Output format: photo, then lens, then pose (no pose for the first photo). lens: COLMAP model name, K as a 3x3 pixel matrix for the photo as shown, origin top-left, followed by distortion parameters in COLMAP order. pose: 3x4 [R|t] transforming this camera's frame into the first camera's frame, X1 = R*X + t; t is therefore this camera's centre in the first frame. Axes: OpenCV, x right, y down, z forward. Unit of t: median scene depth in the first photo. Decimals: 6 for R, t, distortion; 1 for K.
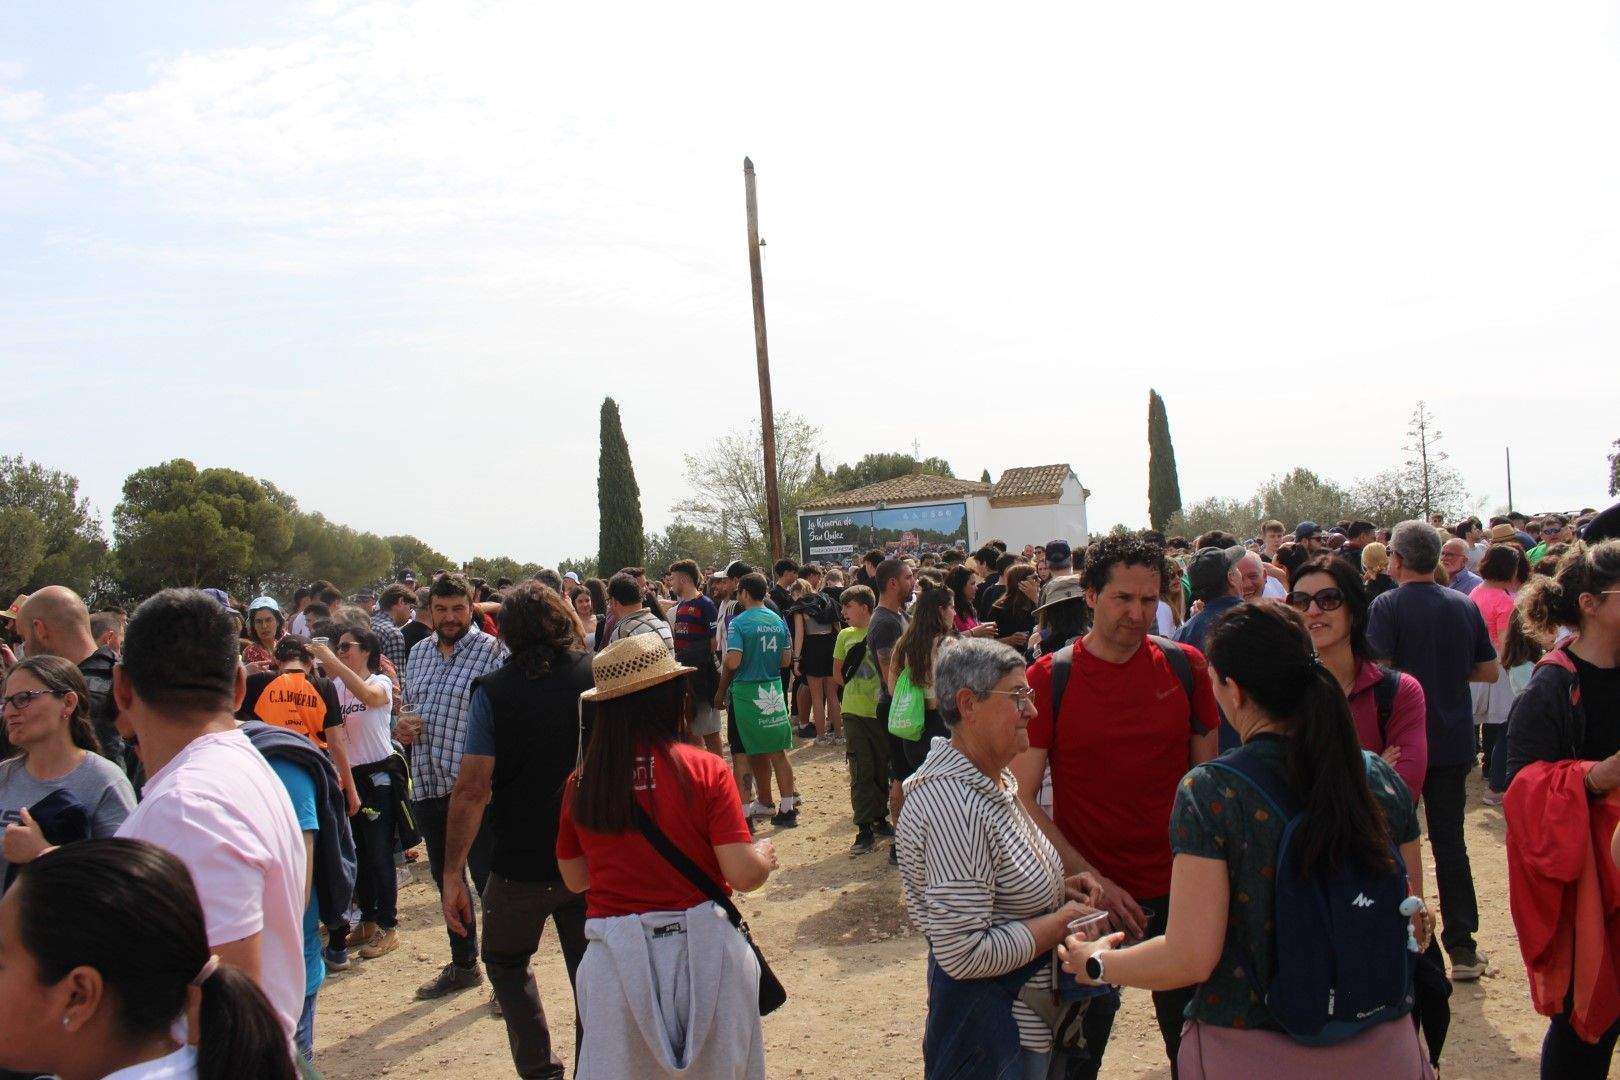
lens RADIAL K [[1315.8, 0, 809.5], [0, 1315.8, 546.6], [0, 0, 1]] dist [-0.130840, 0.003571]
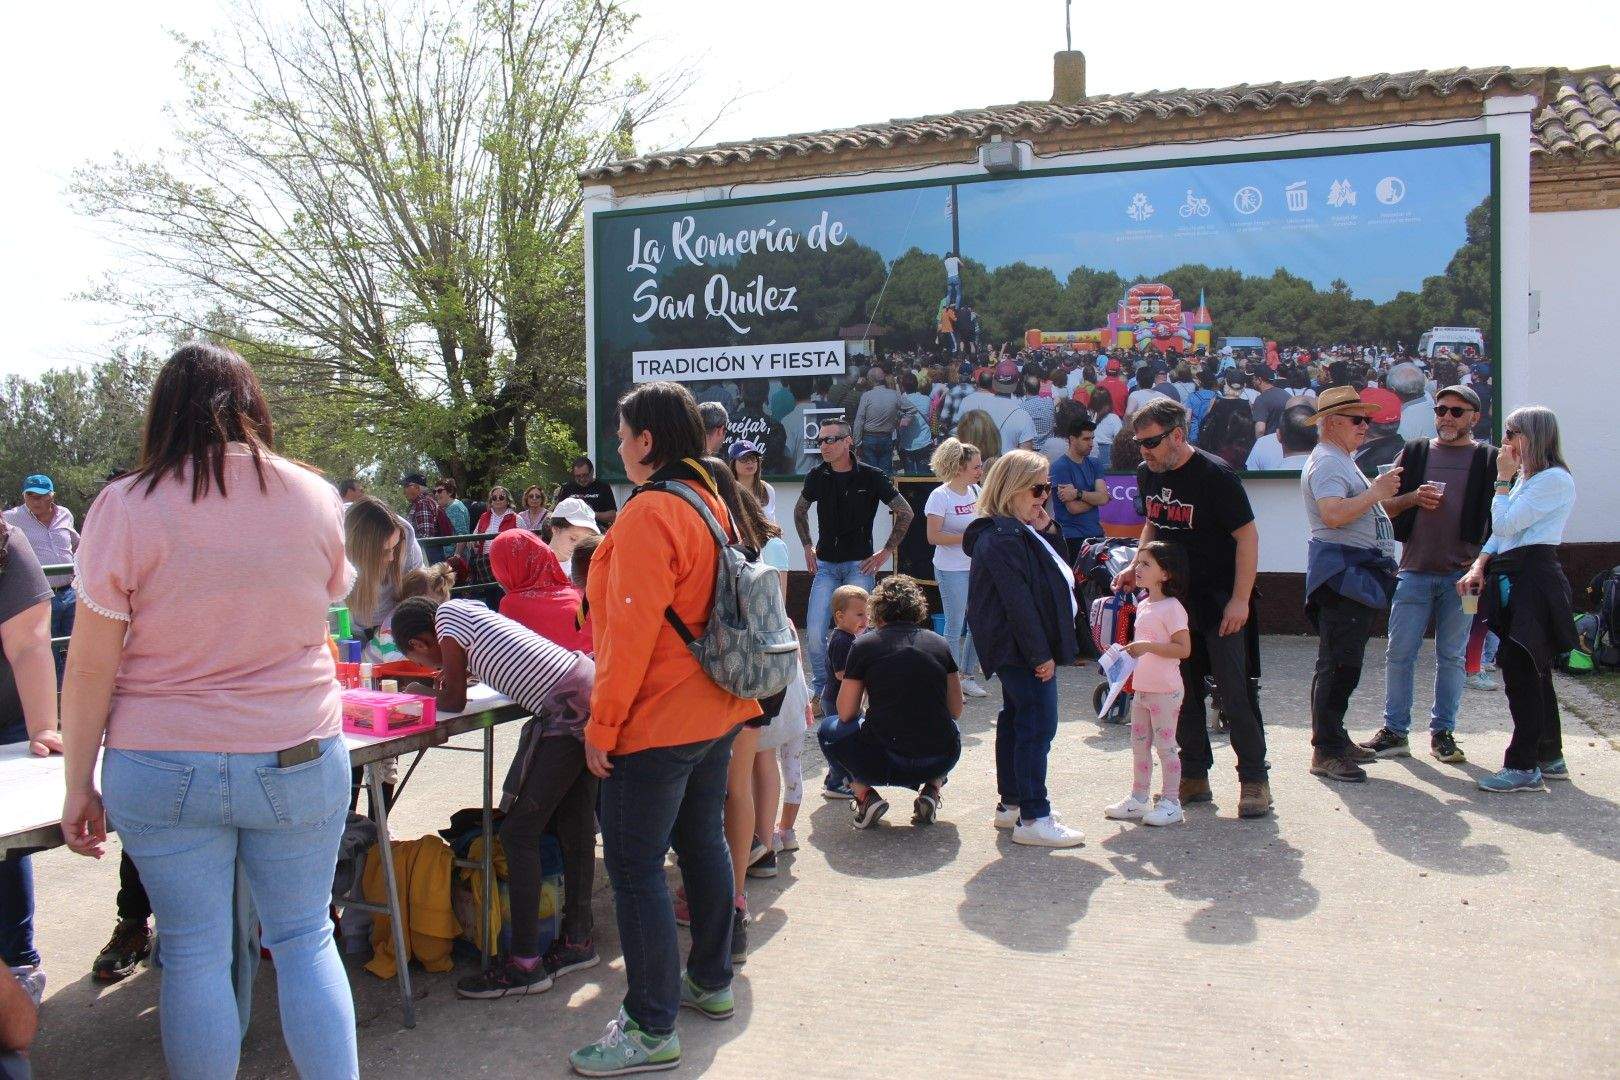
lens RADIAL K [[1315.8, 0, 809.6], [0, 1315.8, 538.1], [0, 0, 1]] dist [-0.130840, 0.003571]
pose [[0.974520, 0.042092, 0.220316, -0.018800], [-0.052343, 0.997791, 0.040895, 0.022591], [-0.218108, -0.051385, 0.974571, 0.800892]]
